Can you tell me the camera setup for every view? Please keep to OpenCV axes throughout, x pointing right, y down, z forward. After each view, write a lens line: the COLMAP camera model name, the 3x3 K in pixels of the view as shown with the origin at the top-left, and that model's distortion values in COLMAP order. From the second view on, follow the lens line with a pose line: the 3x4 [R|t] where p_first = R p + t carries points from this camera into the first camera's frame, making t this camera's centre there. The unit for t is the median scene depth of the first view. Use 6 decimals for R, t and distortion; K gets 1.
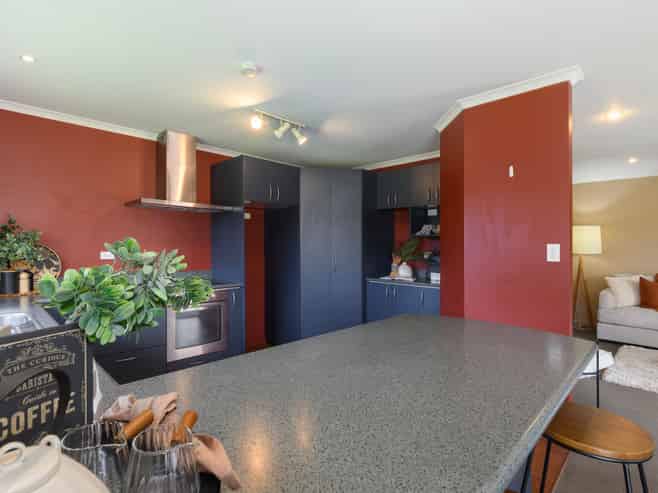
lens RADIAL K [[324.3, 0, 329.0], [0, 324.3, 246.5], [0, 0, 1]] dist [0.020636, -0.000013]
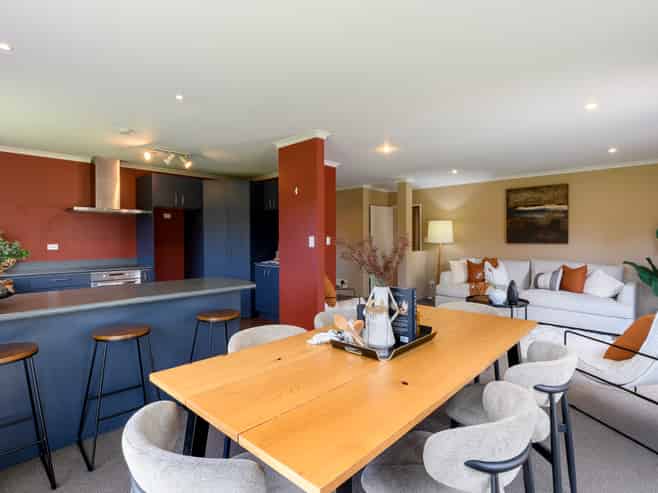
lens RADIAL K [[346.8, 0, 329.0], [0, 346.8, 246.5], [0, 0, 1]] dist [0.022209, -0.000071]
pose [[0.999799, -0.009140, -0.017834, 0.491620], [0.009504, 0.999746, 0.020427, 0.005099], [0.017643, -0.020592, 0.999632, -0.454727]]
